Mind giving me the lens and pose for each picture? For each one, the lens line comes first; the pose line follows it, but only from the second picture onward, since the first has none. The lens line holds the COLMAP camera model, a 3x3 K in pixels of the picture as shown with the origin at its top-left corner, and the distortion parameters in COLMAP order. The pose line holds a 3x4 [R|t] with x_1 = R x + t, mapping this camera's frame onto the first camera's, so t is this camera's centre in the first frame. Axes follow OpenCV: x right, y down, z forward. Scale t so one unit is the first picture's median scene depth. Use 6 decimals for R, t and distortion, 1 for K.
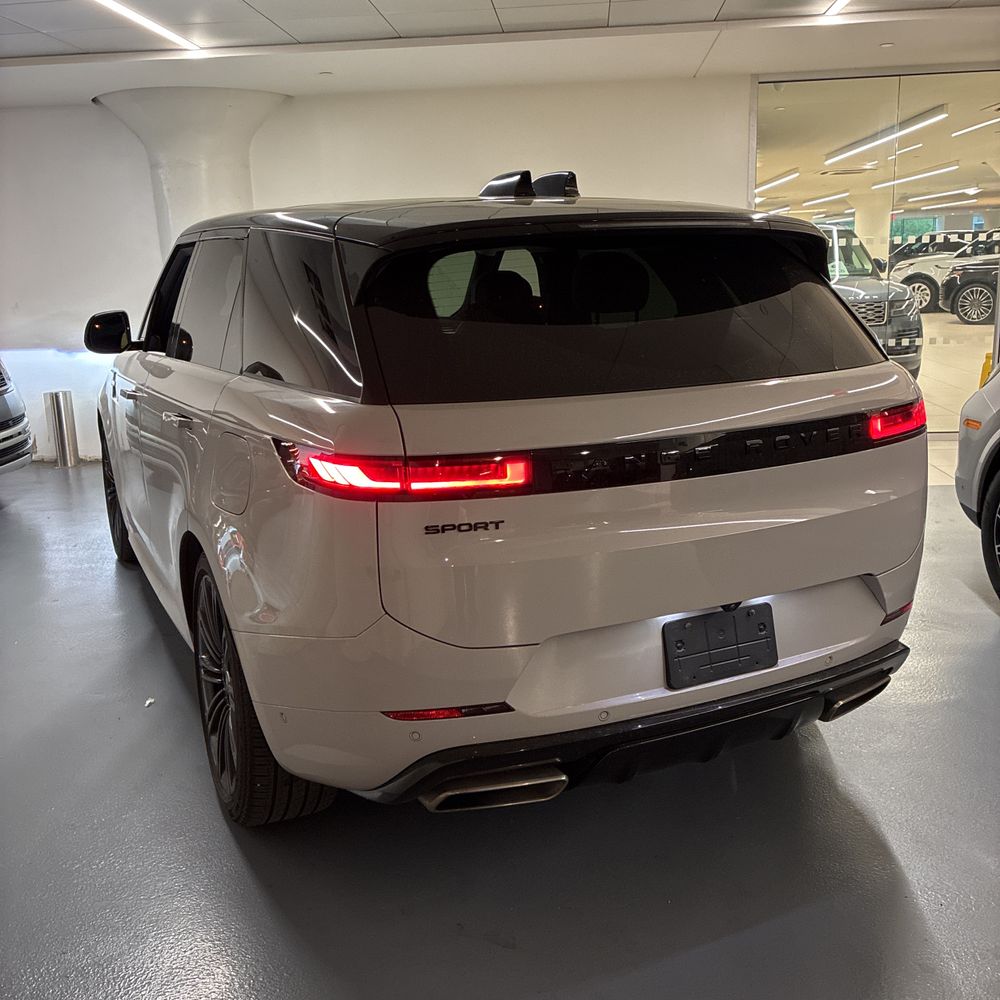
lens RADIAL K [[1019.3, 0, 500.0], [0, 1019.3, 500.0], [0, 0, 1]] dist [0.019131, 0.034330]
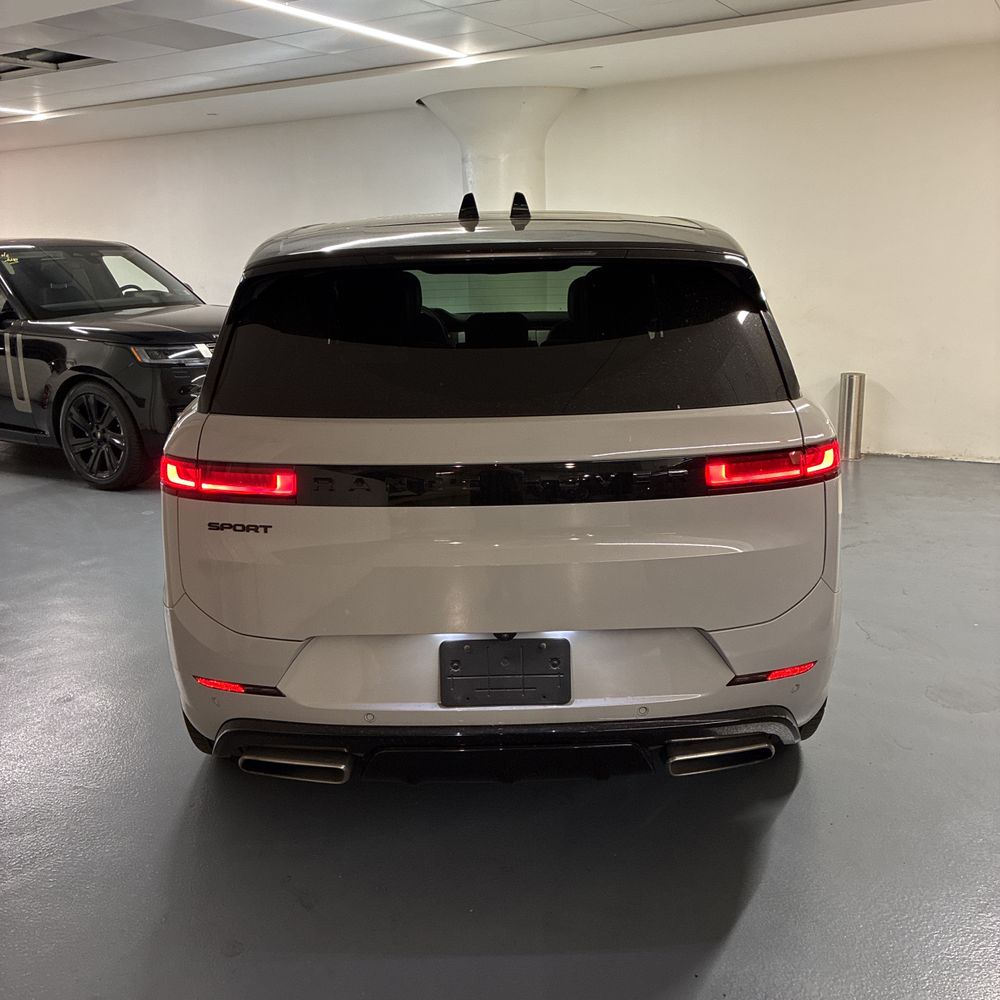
lens RADIAL K [[999.8, 0, 499.5], [0, 999.8, 504.9], [0, 0, 1]] dist [0.046448, -0.030478]
pose [[0.907626, 0.114562, -0.403846, 0.607765], [-0.100438, 0.993363, 0.056064, -0.080852], [0.407588, -0.010323, 0.913107, 0.093655]]
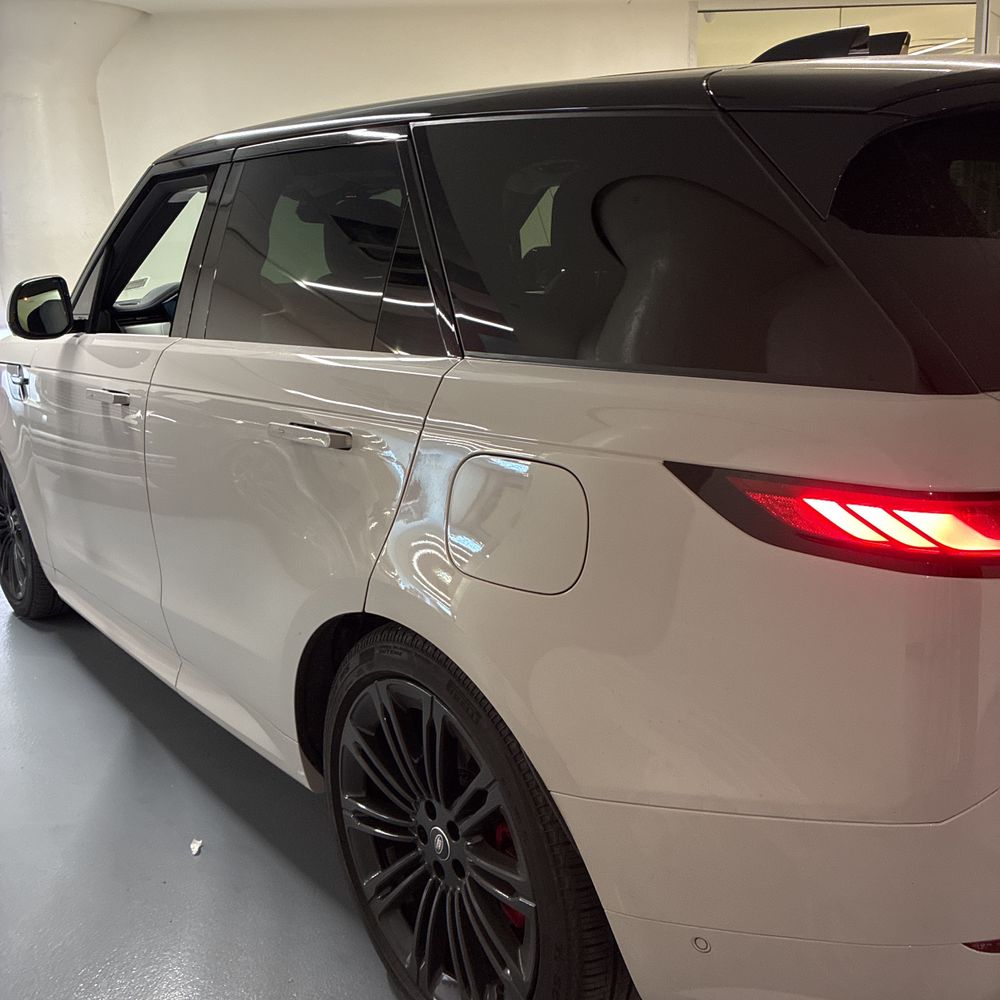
lens RADIAL K [[1019.3, 0, 500.0], [0, 1019.3, 500.0], [0, 0, 1]] dist [0.019131, 0.034330]
pose [[0.974661, -0.074202, 0.211019, -0.457705], [0.068862, 0.997095, 0.032553, -0.069254], [-0.212822, -0.017197, 0.976940, 0.496564]]
